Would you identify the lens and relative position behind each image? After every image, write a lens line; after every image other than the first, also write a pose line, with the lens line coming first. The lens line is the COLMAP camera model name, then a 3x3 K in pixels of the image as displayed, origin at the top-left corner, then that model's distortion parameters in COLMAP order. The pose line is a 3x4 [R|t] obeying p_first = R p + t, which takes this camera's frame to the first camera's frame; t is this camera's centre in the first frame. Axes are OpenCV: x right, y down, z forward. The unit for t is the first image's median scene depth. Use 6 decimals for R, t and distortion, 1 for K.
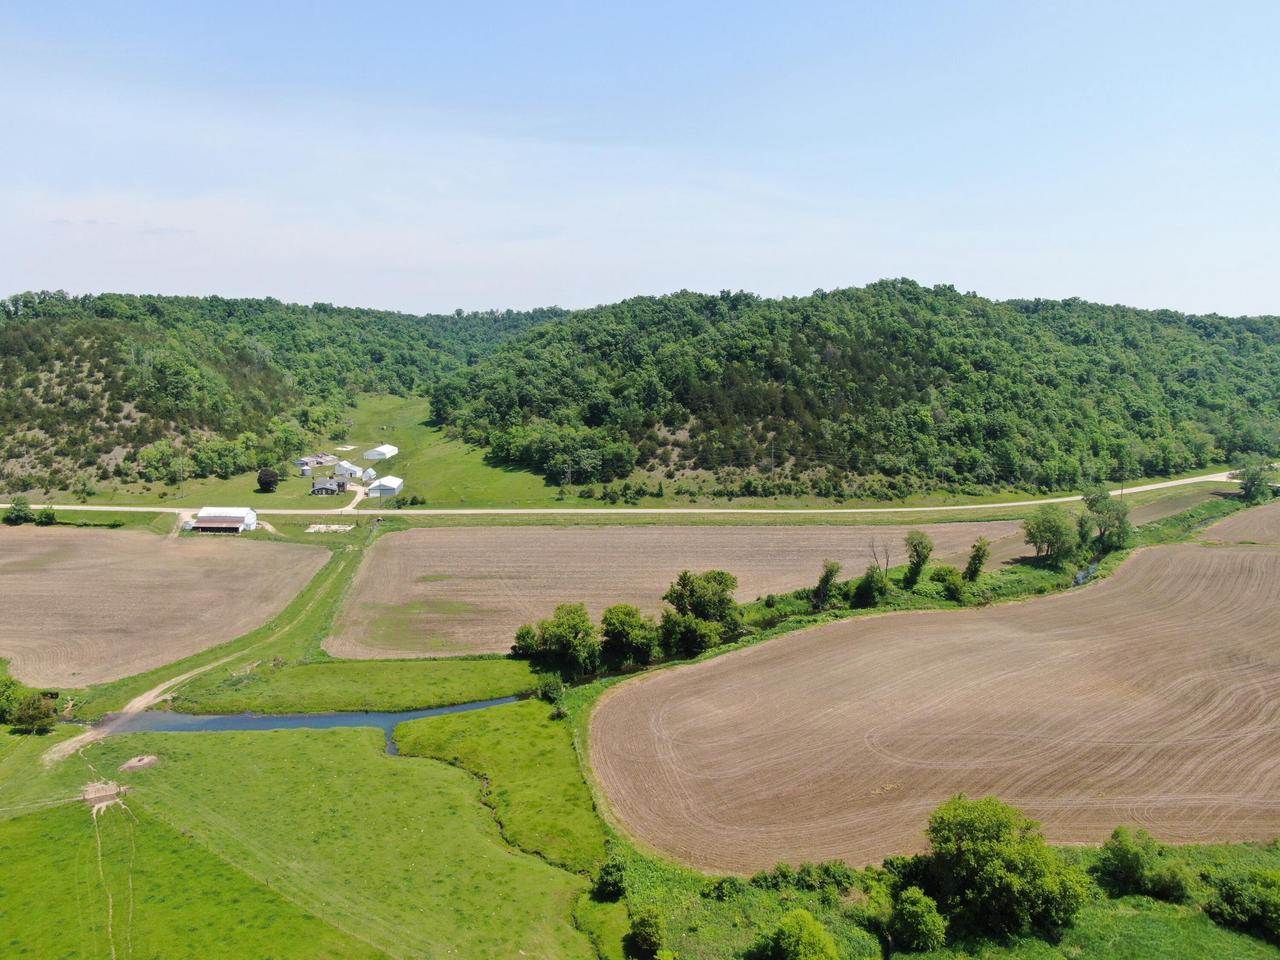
lens RADIAL K [[927.0, 0, 644.8], [0, 927.0, 474.3], [0, 0, 1]] dist [-0.010192, 0.008865]
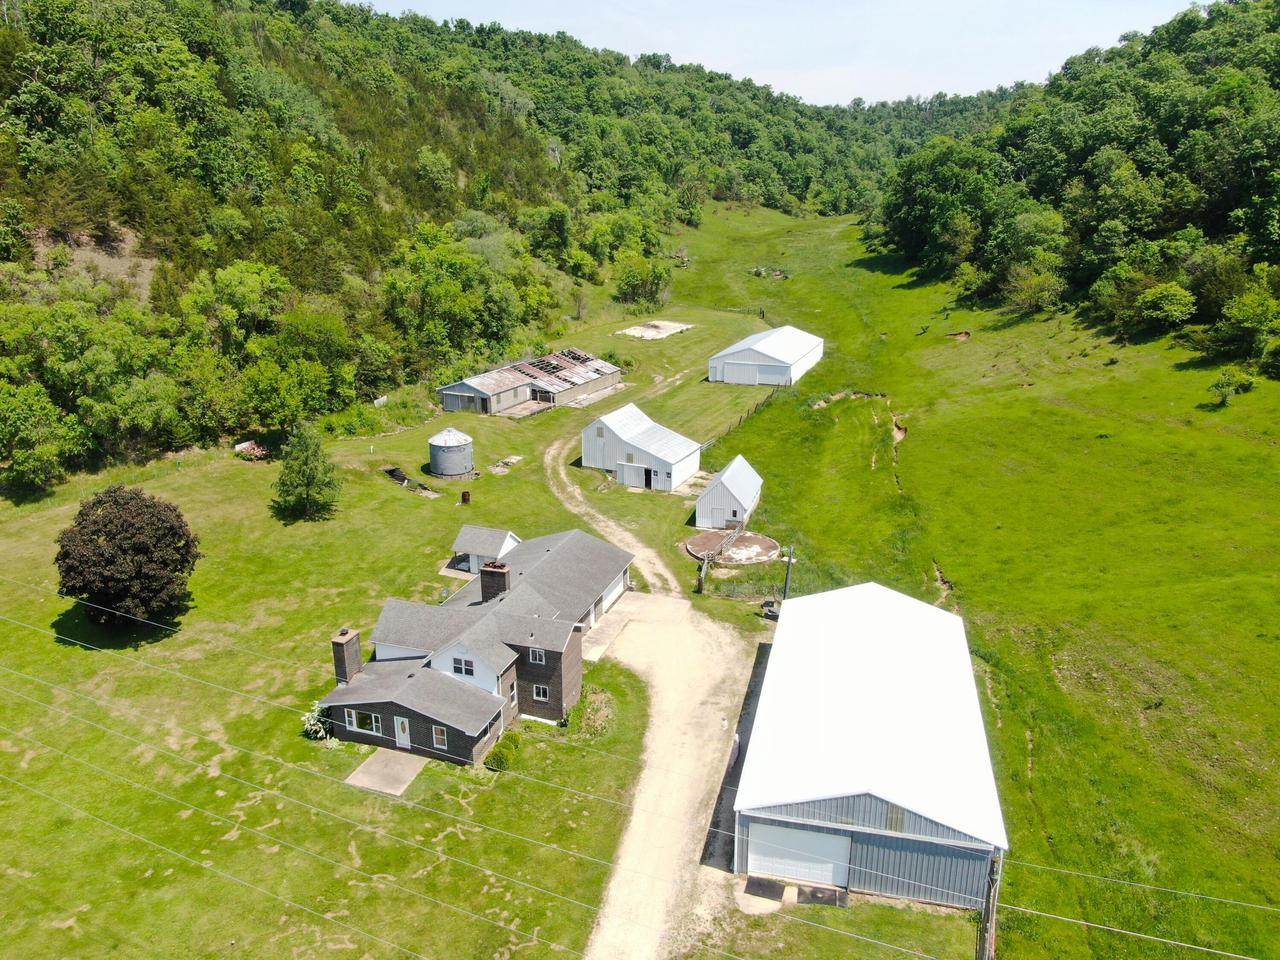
lens RADIAL K [[927.0, 0, 640.2], [0, 927.0, 475.9], [0, 0, 1]] dist [-0.010192, 0.008865]
pose [[0.933596, 0.103598, -0.343024, -0.202144], [-0.049382, 0.985358, 0.163188, -0.028852], [0.354908, -0.135413, 0.925043, 0.660321]]
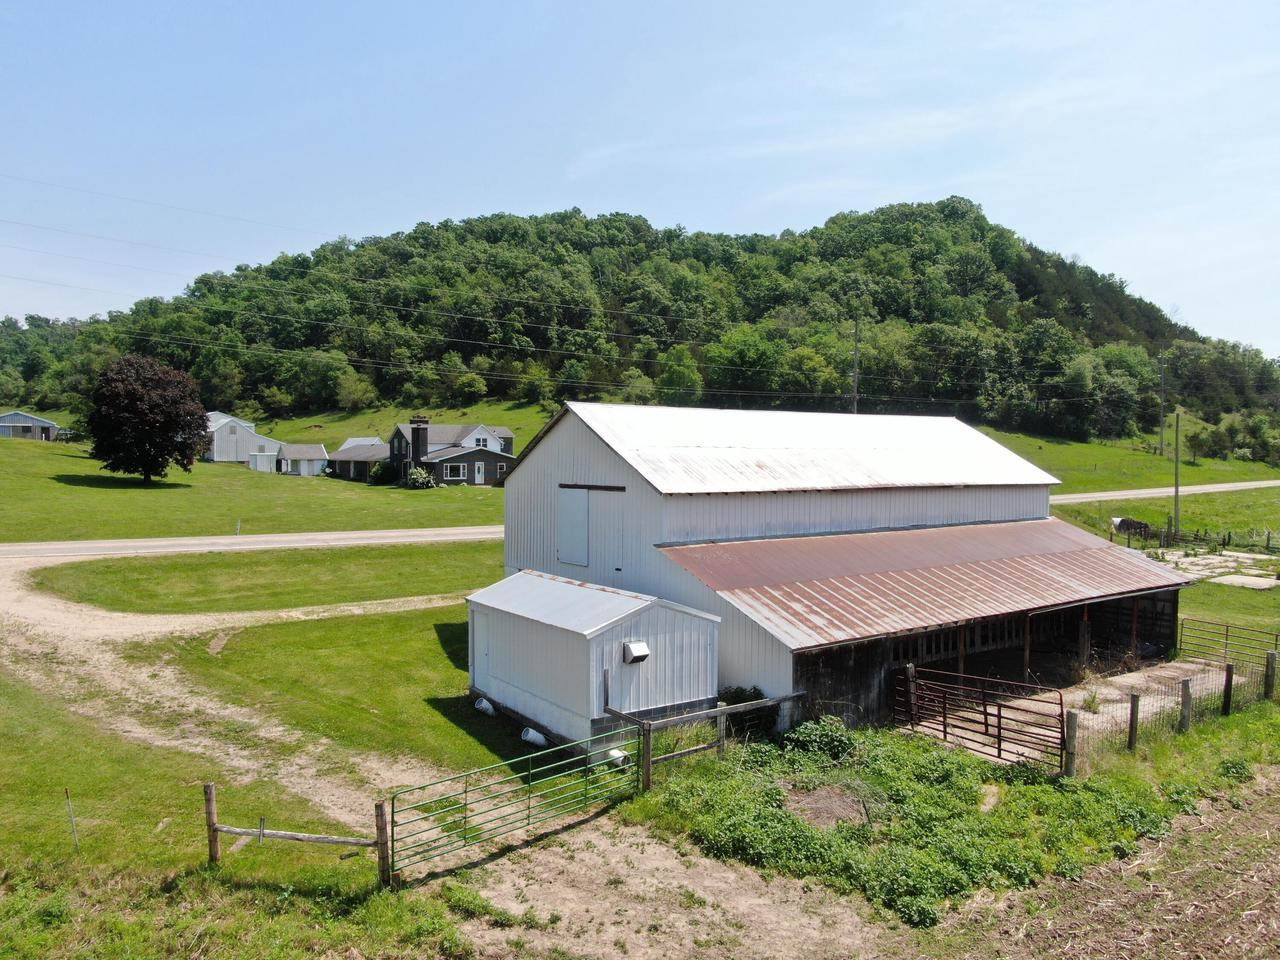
lens RADIAL K [[927.0, 0, 636.2], [0, 927.0, 476.1], [0, 0, 1]] dist [-0.010192, 0.008865]
pose [[0.788517, -0.010255, 0.614927, -0.330873], [0.084940, 0.992095, -0.092373, 0.031355], [-0.609119, 0.125070, 0.783155, 0.597077]]
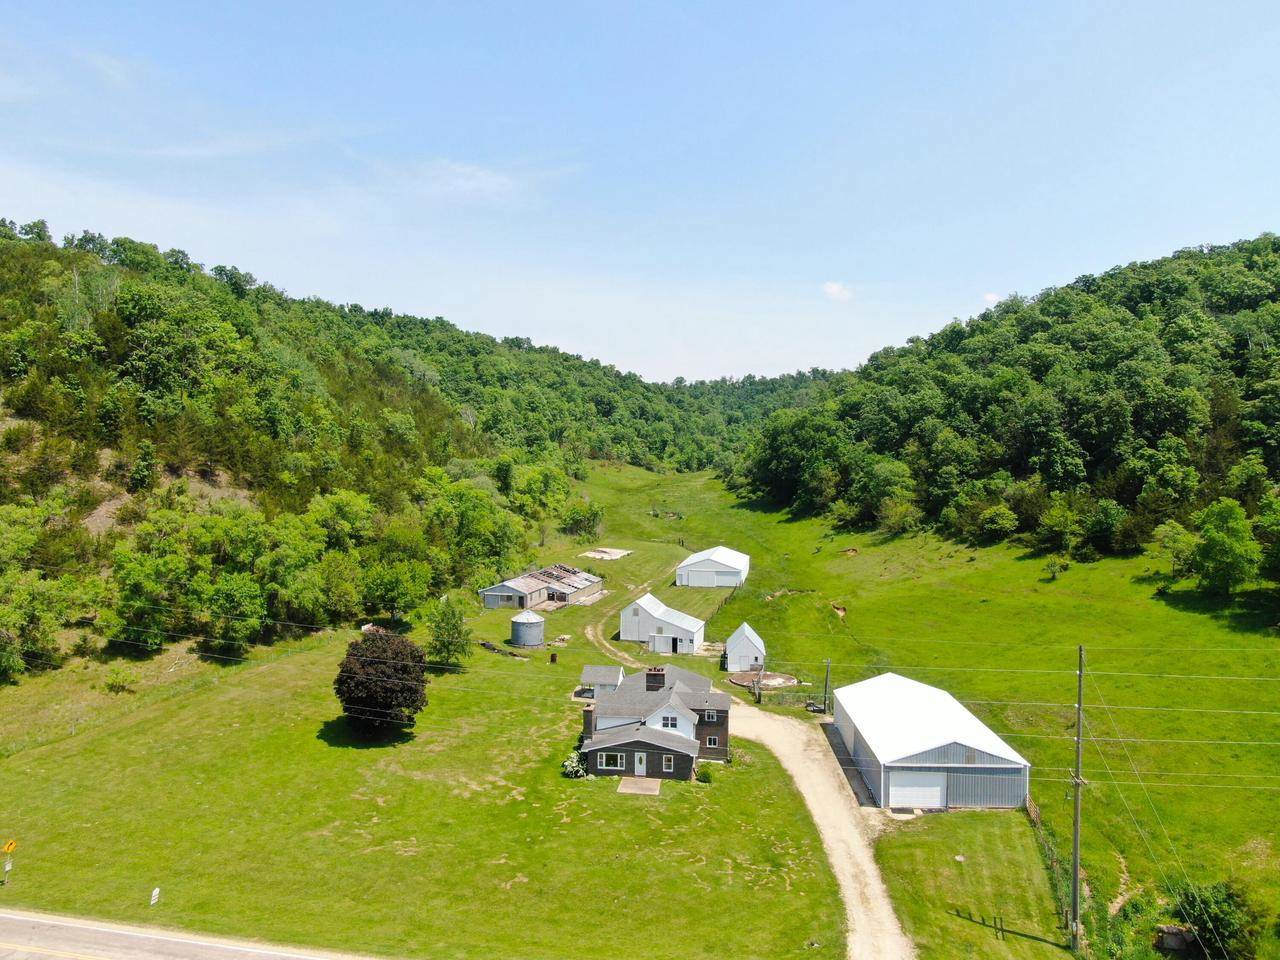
lens RADIAL K [[927.0, 0, 642.8], [0, 927.0, 478.3], [0, 0, 1]] dist [-0.010192, 0.008865]
pose [[0.986153, 0.009552, -0.165565, -0.230878], [-0.029529, 0.992500, -0.118623, -0.013479], [0.163191, 0.121869, 0.979039, 0.587450]]
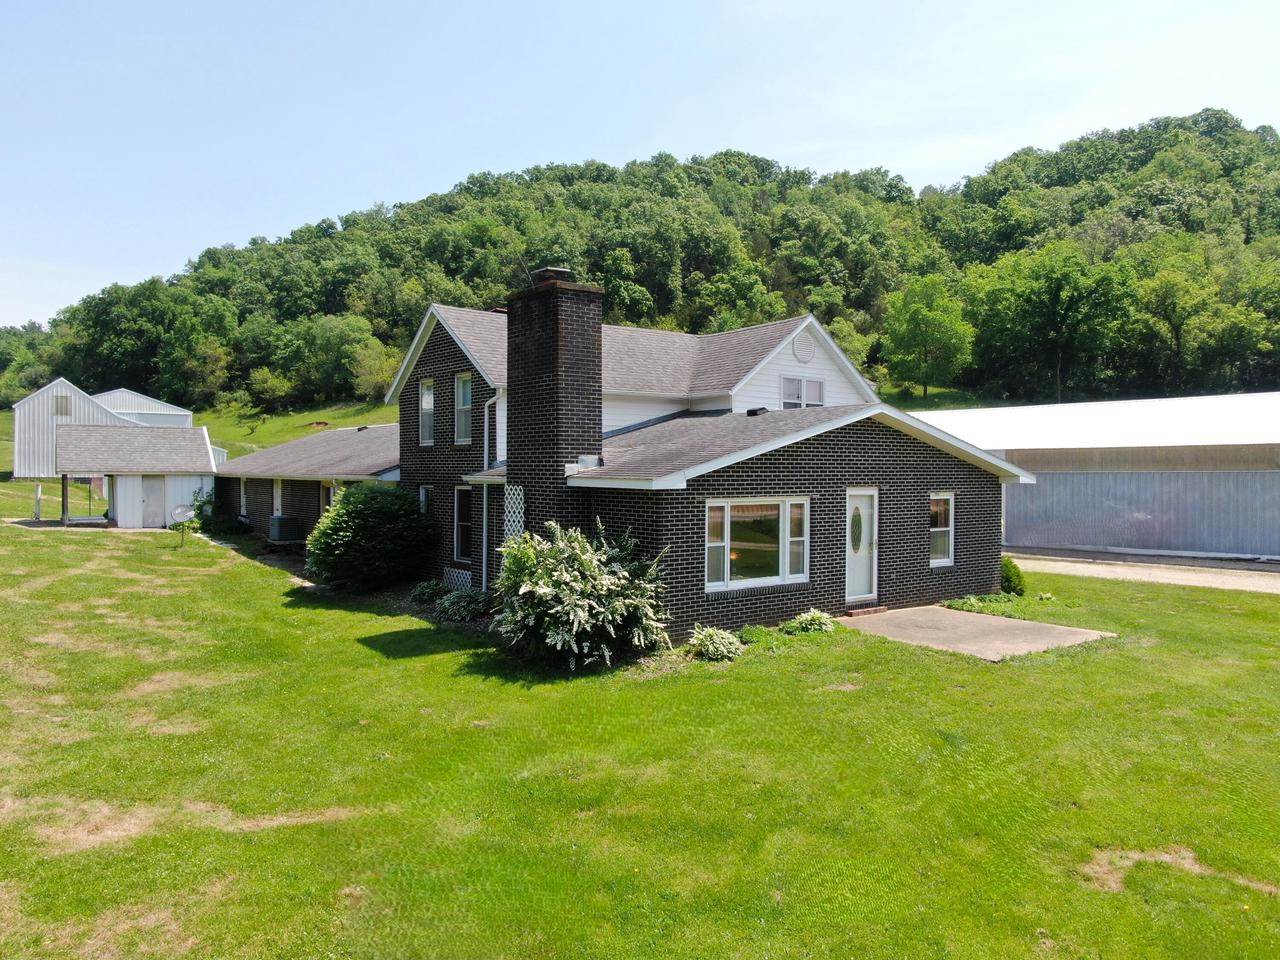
lens RADIAL K [[927.0, 0, 632.7], [0, 927.0, 476.3], [0, 0, 1]] dist [-0.010192, 0.008865]
pose [[0.819192, -0.000283, 0.573519, -0.278074], [0.078983, 0.990527, -0.112327, 0.014565], [-0.568055, 0.137316, 0.811454, 0.716283]]
